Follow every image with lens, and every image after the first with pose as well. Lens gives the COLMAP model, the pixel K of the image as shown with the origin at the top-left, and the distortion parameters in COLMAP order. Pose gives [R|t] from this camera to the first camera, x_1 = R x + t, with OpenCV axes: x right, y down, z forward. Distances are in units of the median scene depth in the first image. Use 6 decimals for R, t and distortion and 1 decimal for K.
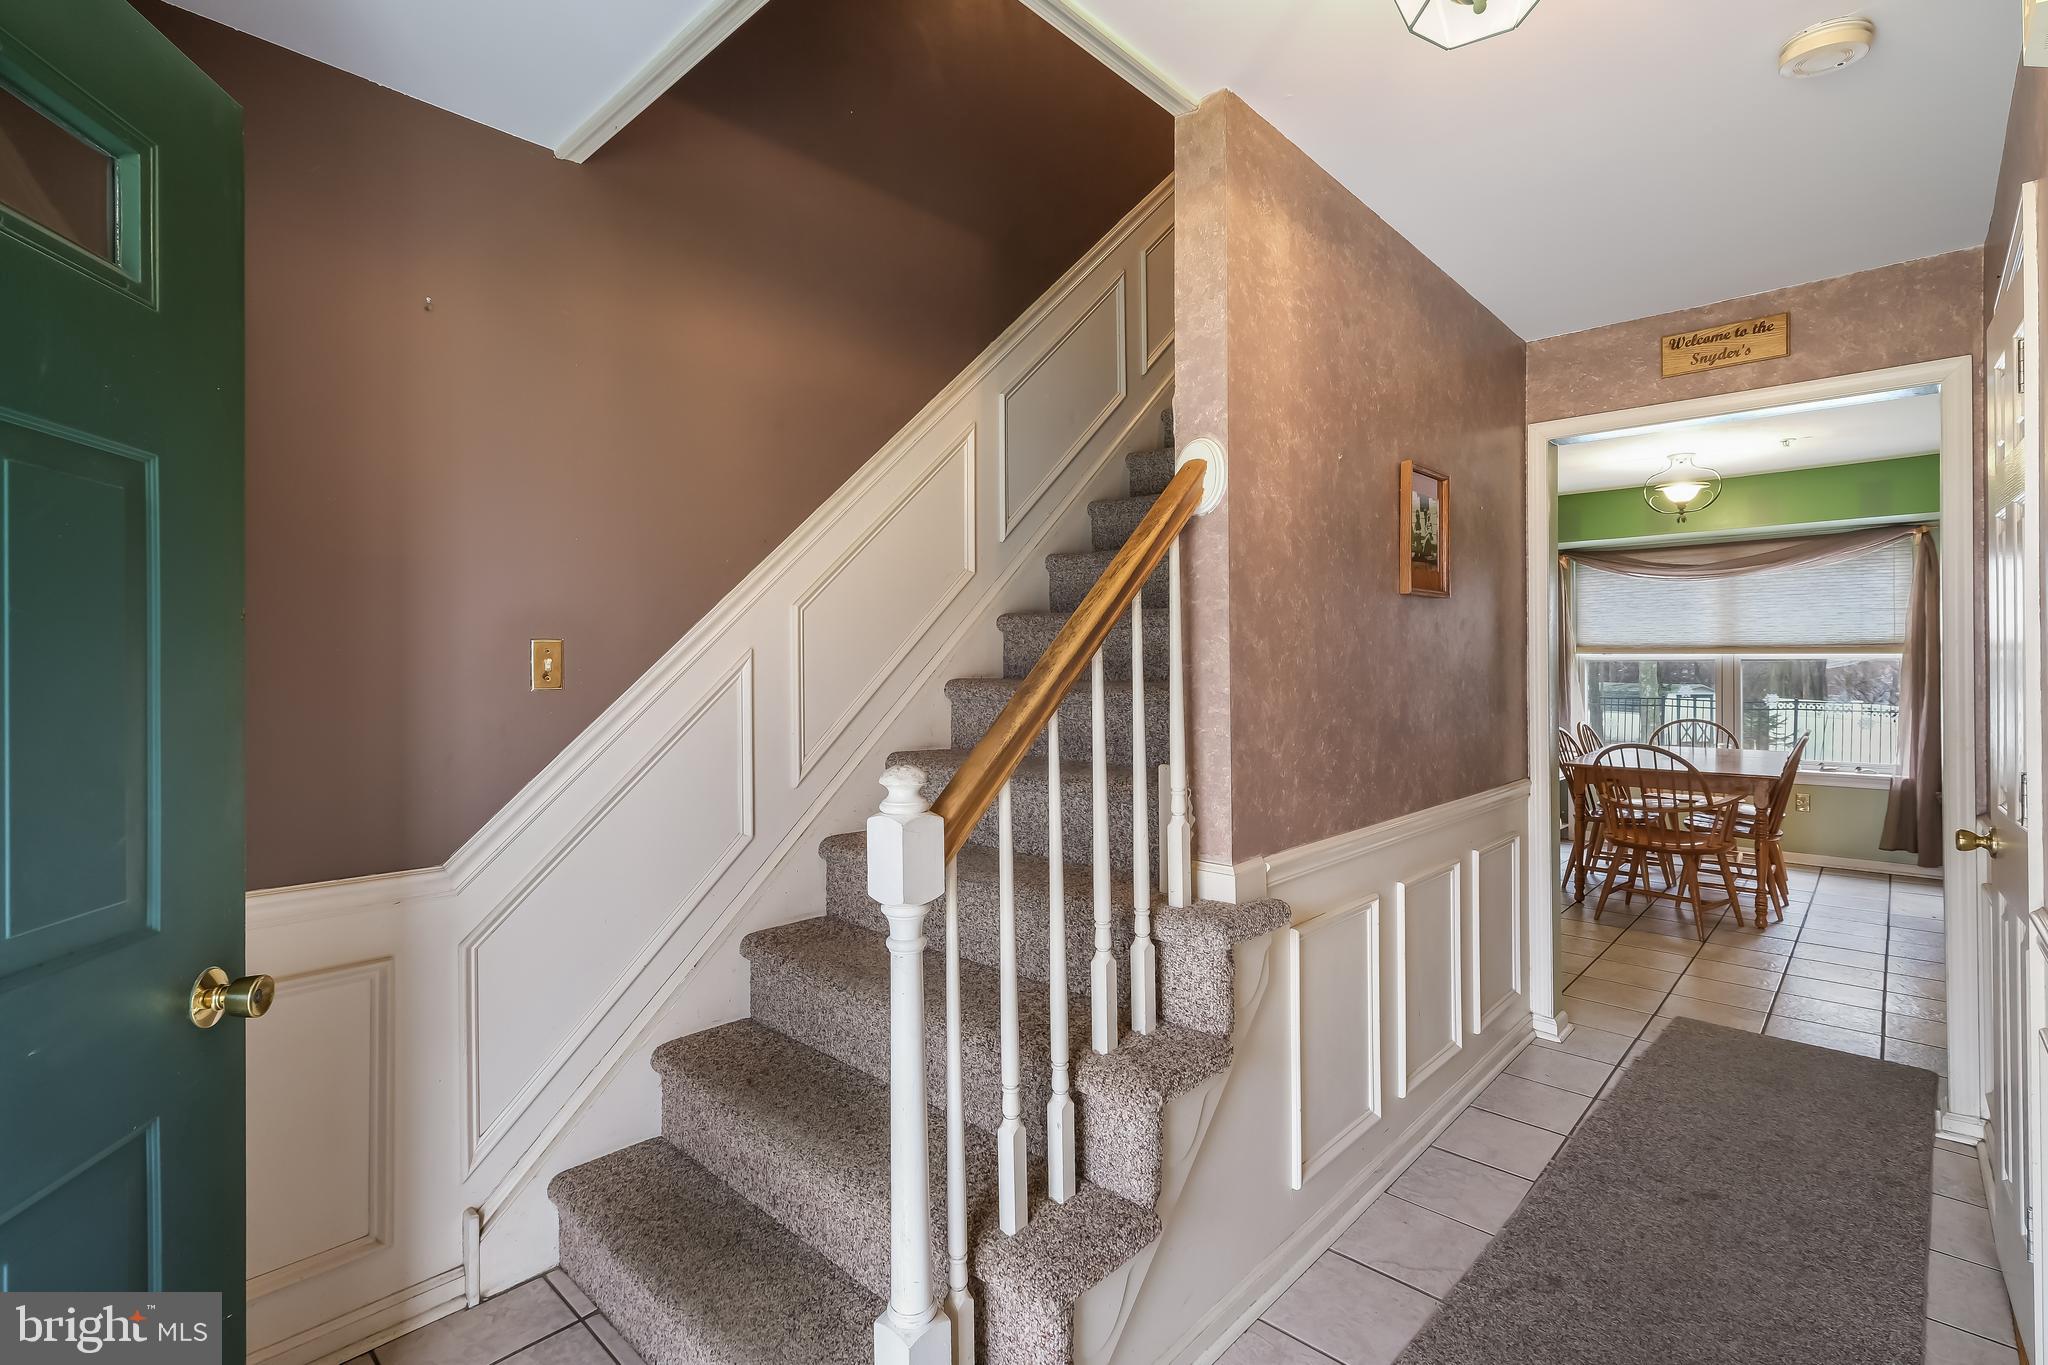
lens RADIAL K [[926.1, 0, 1025.9], [0, 926.1, 668.6], [0, 0, 1]] dist [0.014852, 0.000089]
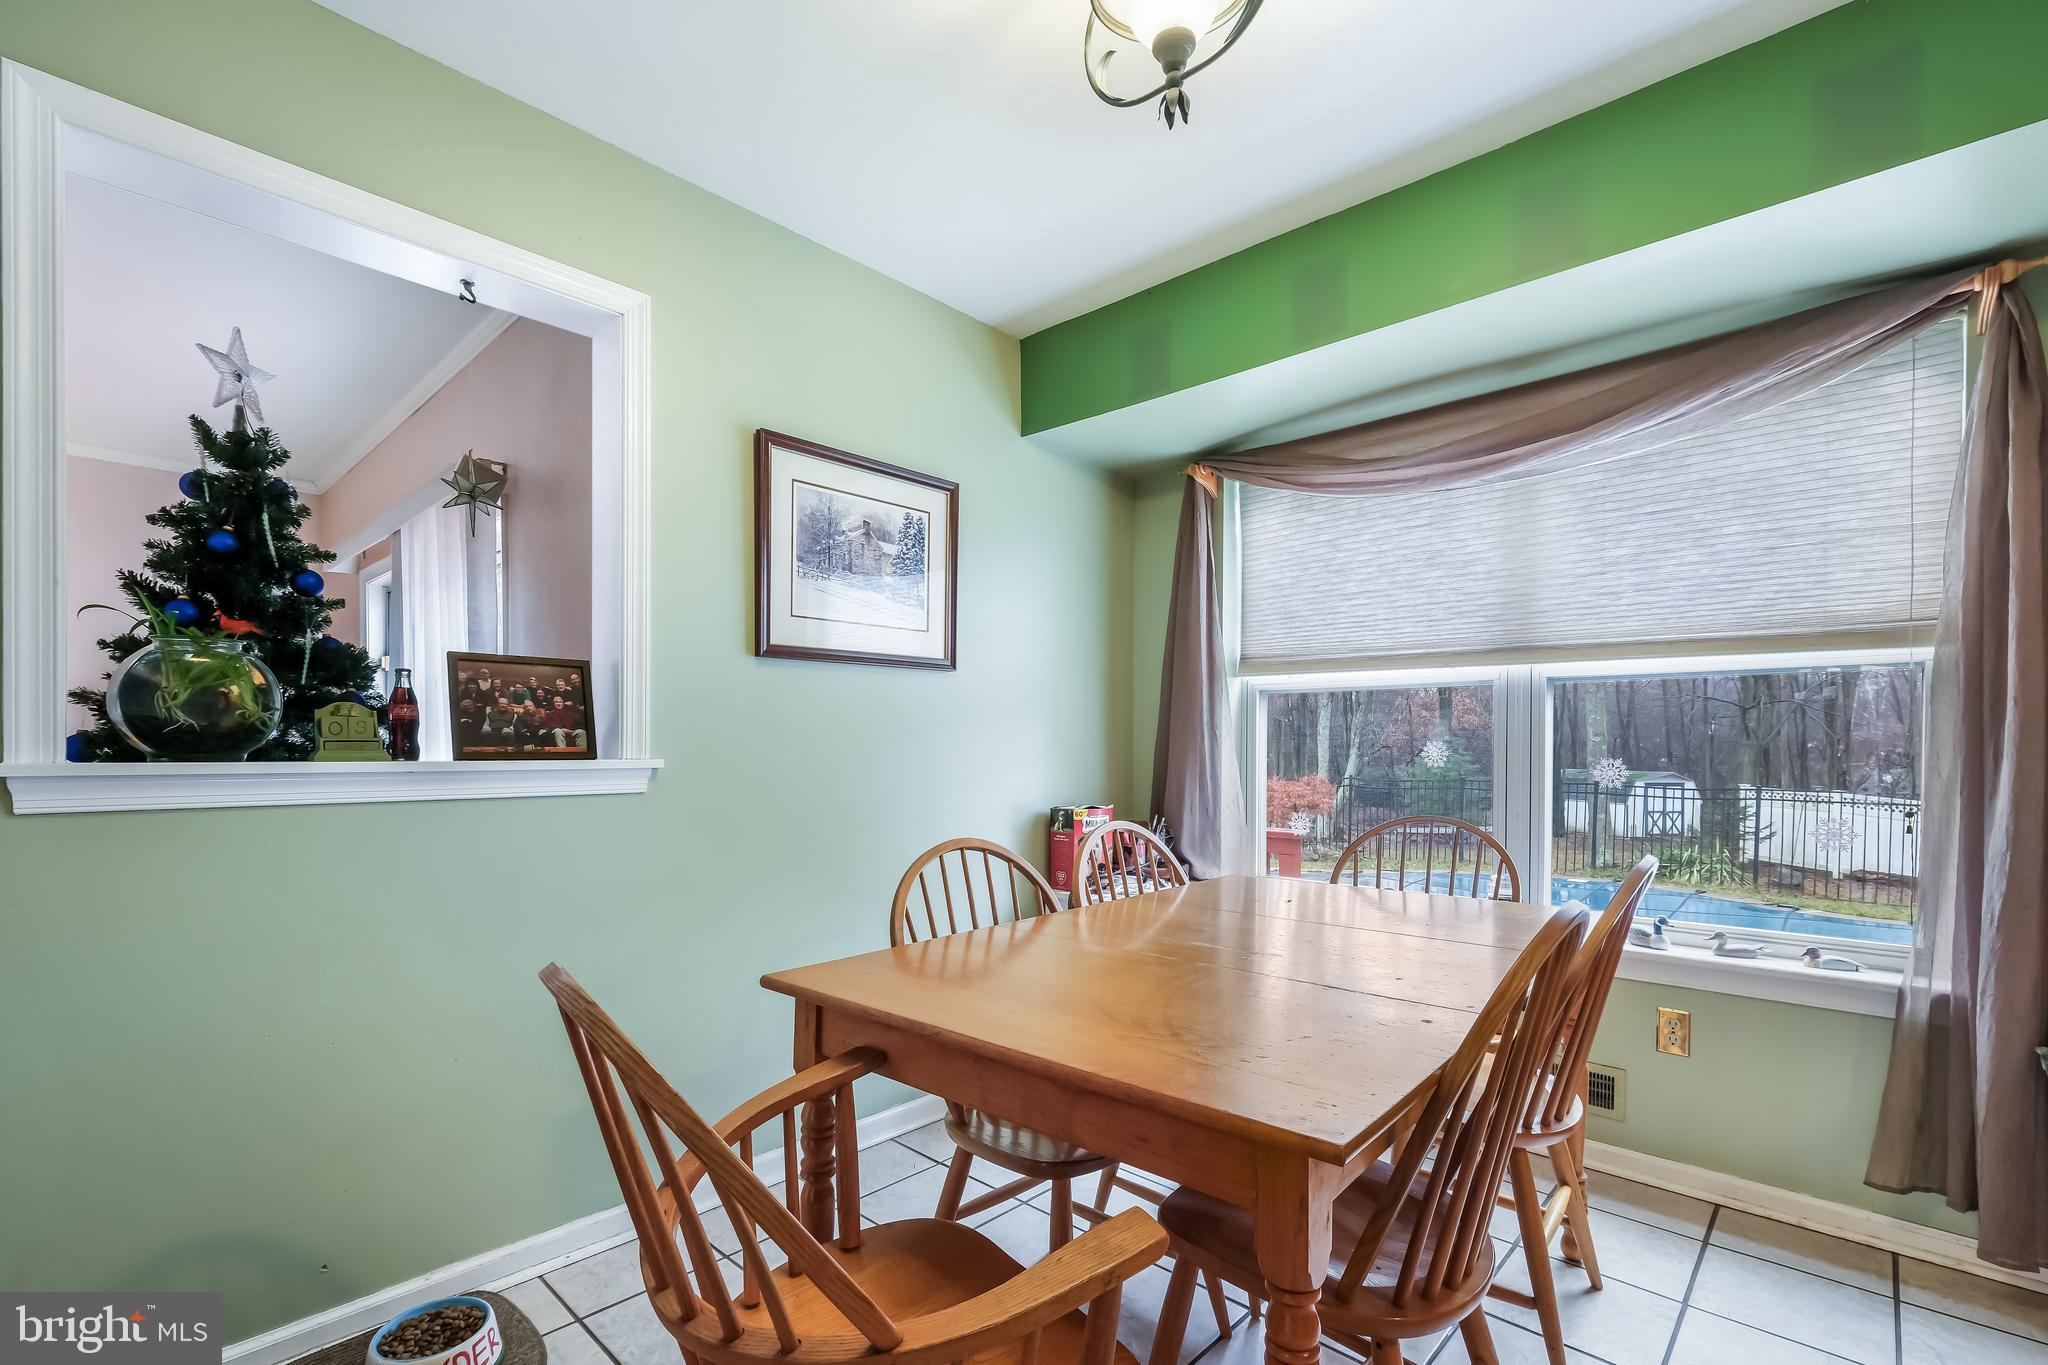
lens RADIAL K [[926.1, 0, 1021.4], [0, 926.1, 755.3], [0, 0, 1]] dist [0.014852, 0.000089]
pose [[0.999952, 0.008111, 0.005467, 0.456692], [-0.008122, 0.999965, 0.001927, 0.022894], [-0.005451, -0.001971, 0.999983, 0.502998]]
